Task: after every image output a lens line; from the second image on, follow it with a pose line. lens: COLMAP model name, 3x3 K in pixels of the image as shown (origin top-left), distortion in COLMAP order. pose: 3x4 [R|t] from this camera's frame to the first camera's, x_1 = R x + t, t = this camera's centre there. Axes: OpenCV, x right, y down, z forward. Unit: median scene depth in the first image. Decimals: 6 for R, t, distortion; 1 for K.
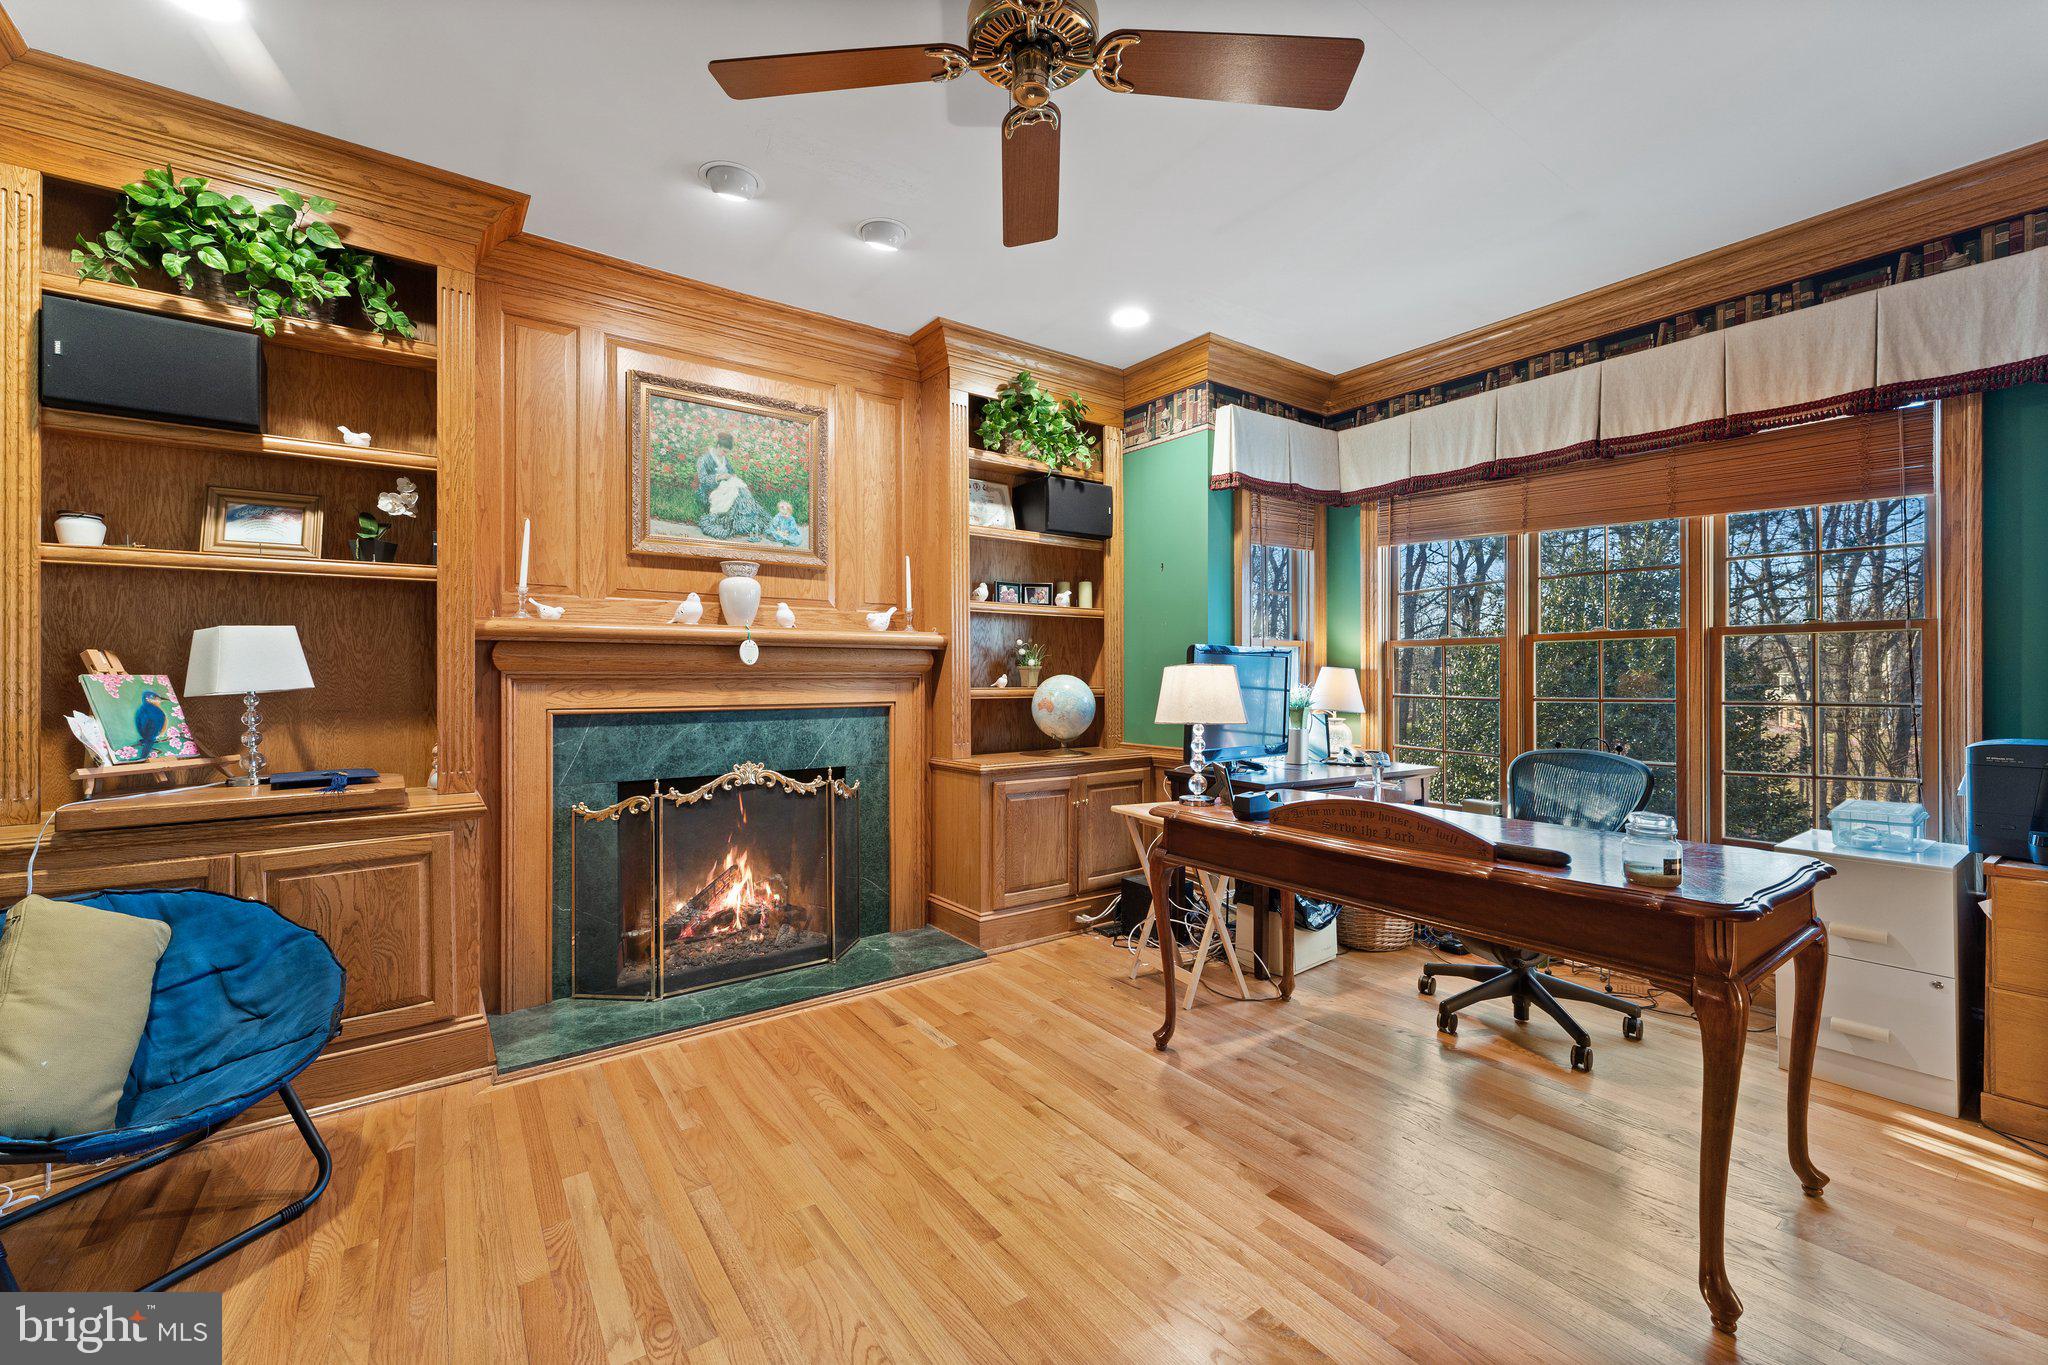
lens RADIAL K [[825.5, 0, 1018.5], [0, 825.5, 686.6], [0, 0, 1]] dist [0.000152, 0.000050]
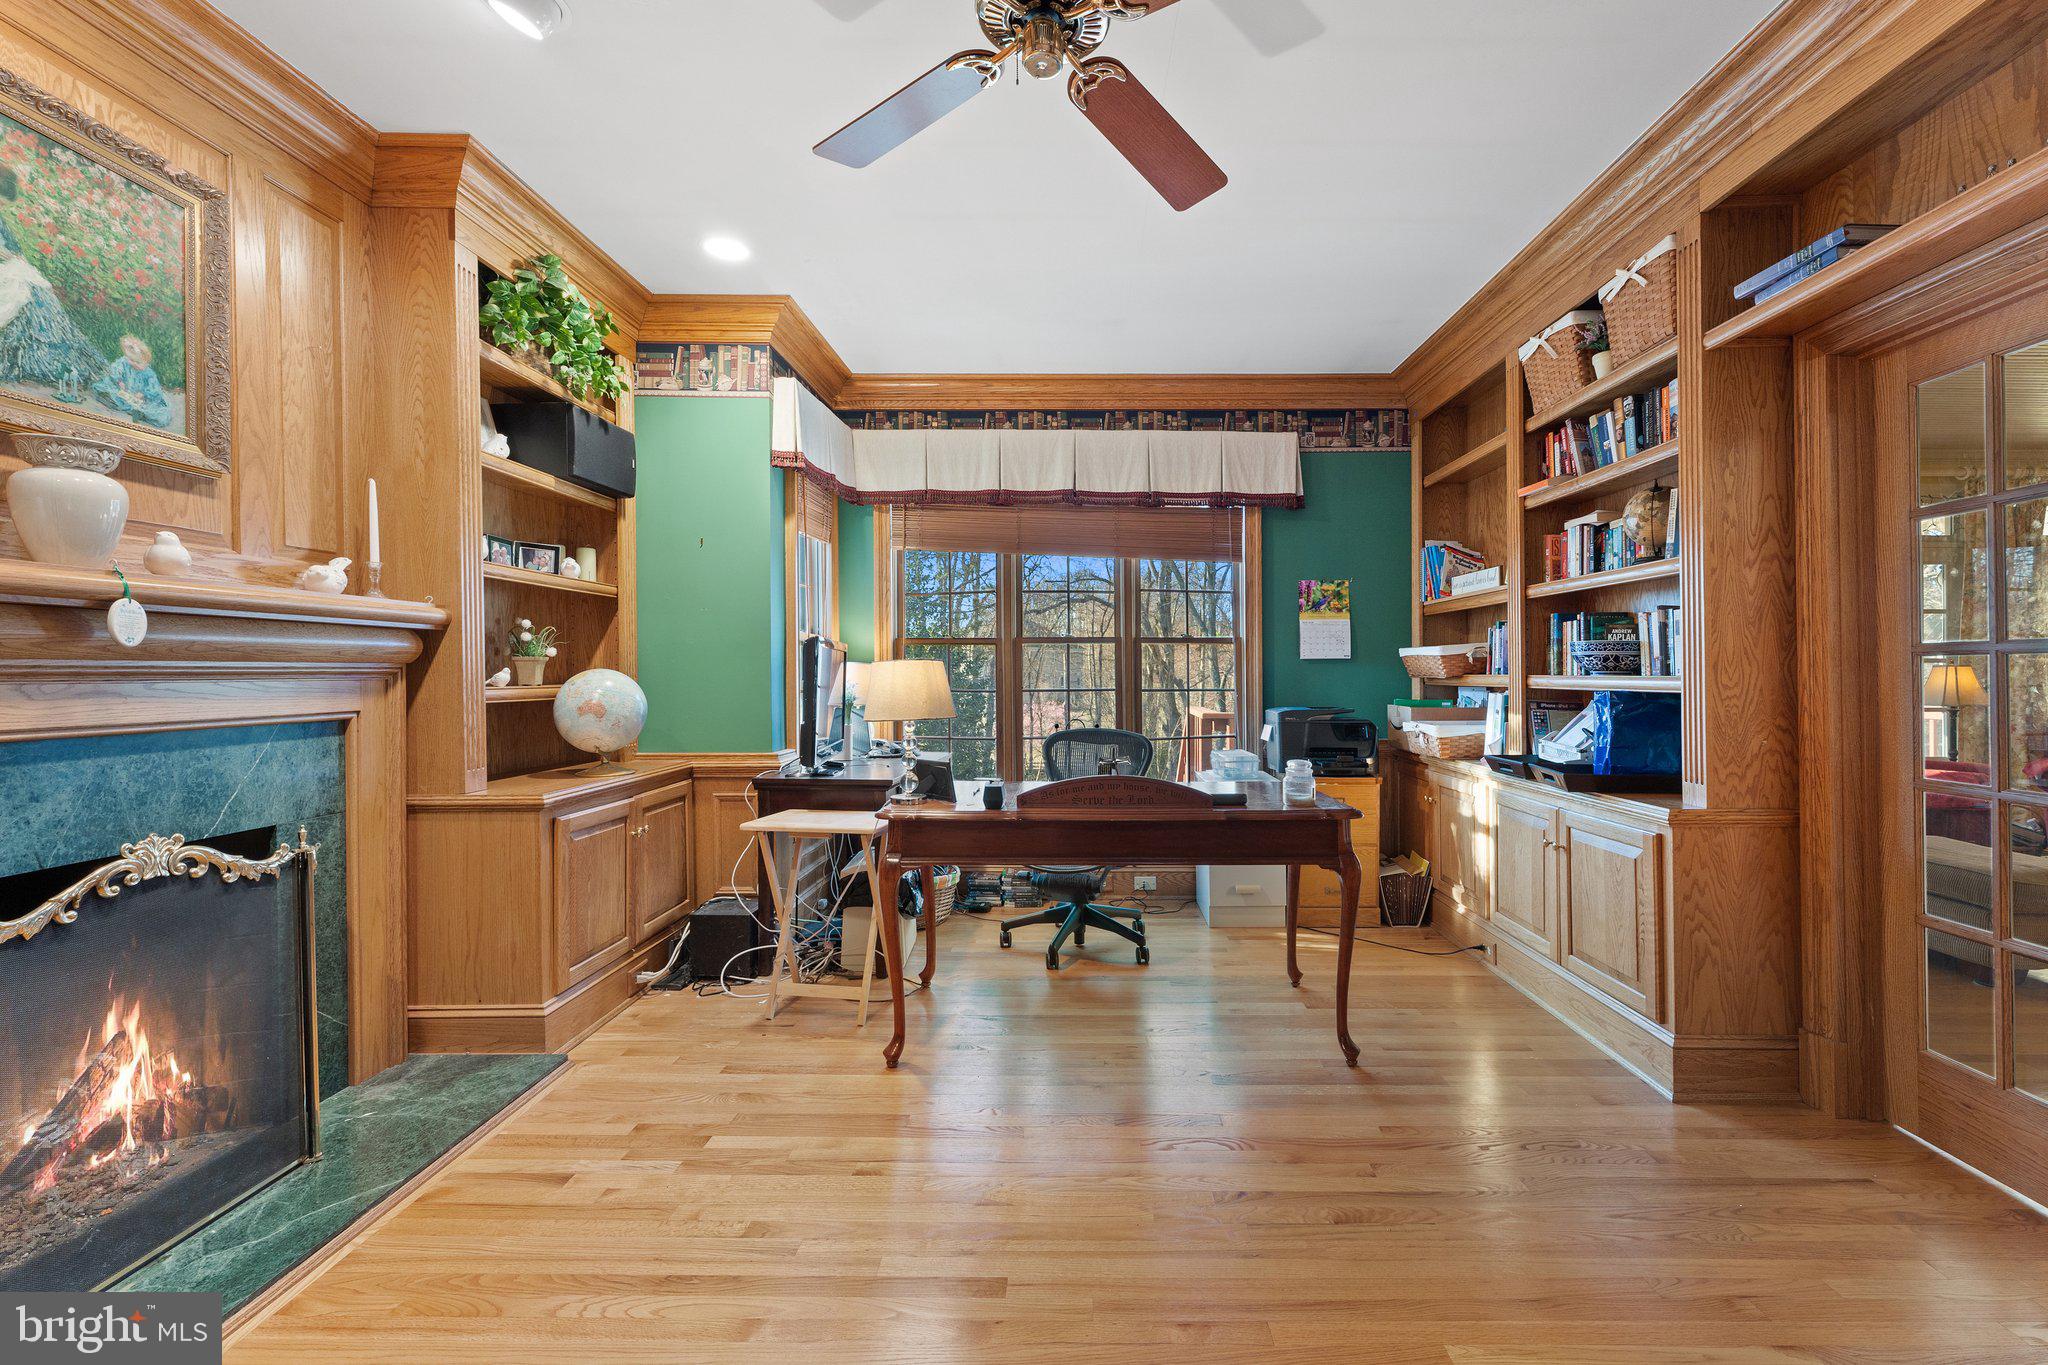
lens RADIAL K [[904.4, 0, 1024.0], [0, 904.4, 682.5], [0, 0, 1]] dist [-0.001711, -0.000457]
pose [[0.576597, -0.008194, 0.816987, -0.422578], [0.009084, 0.999952, 0.003618, -0.001224], [-0.816978, 0.005335, 0.576644, 0.203684]]
